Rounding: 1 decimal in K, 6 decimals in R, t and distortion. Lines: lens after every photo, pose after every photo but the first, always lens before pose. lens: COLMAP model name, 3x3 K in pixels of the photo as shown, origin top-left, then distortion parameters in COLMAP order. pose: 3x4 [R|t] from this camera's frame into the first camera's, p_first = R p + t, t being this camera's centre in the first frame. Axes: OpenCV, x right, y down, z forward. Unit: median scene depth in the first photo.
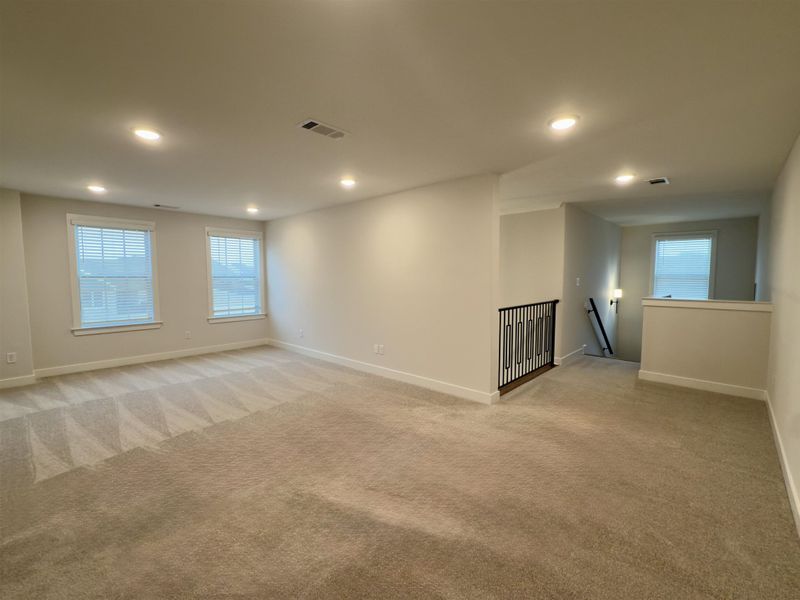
lens RADIAL K [[352.8, 0, 400.0], [0, 352.8, 300.0], [0, 0, 1]] dist [0.001828, 0.000152]
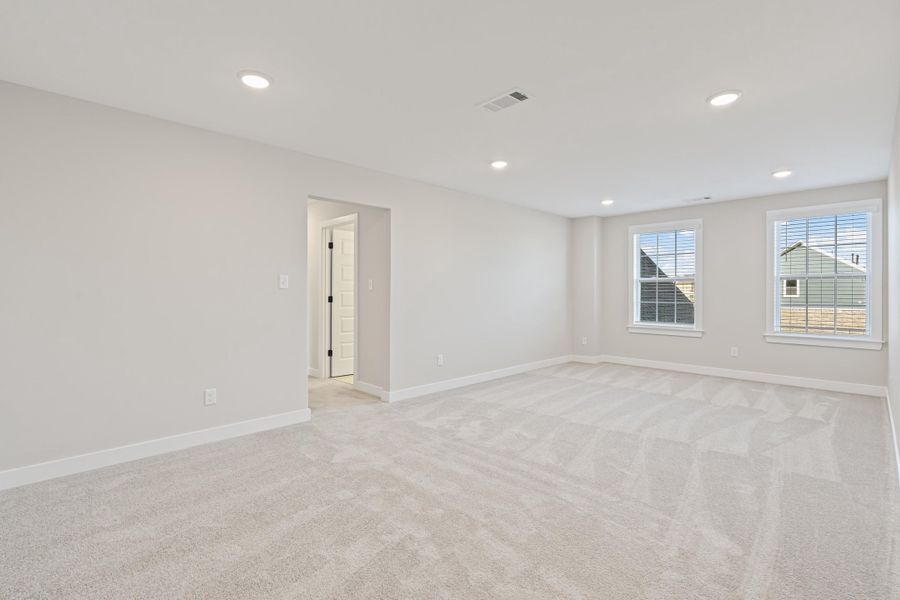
lens RADIAL K [[414.0, 0, 440.5], [0, 414.0, 316.0], [0, 0, 1]] dist [-0.001768, -0.000116]
pose [[-0.053128, 0.061935, -0.996665, 0.526848], [-0.066485, 0.995641, 0.065415, 0.001151], [0.996372, 0.069739, -0.048779, 0.542814]]
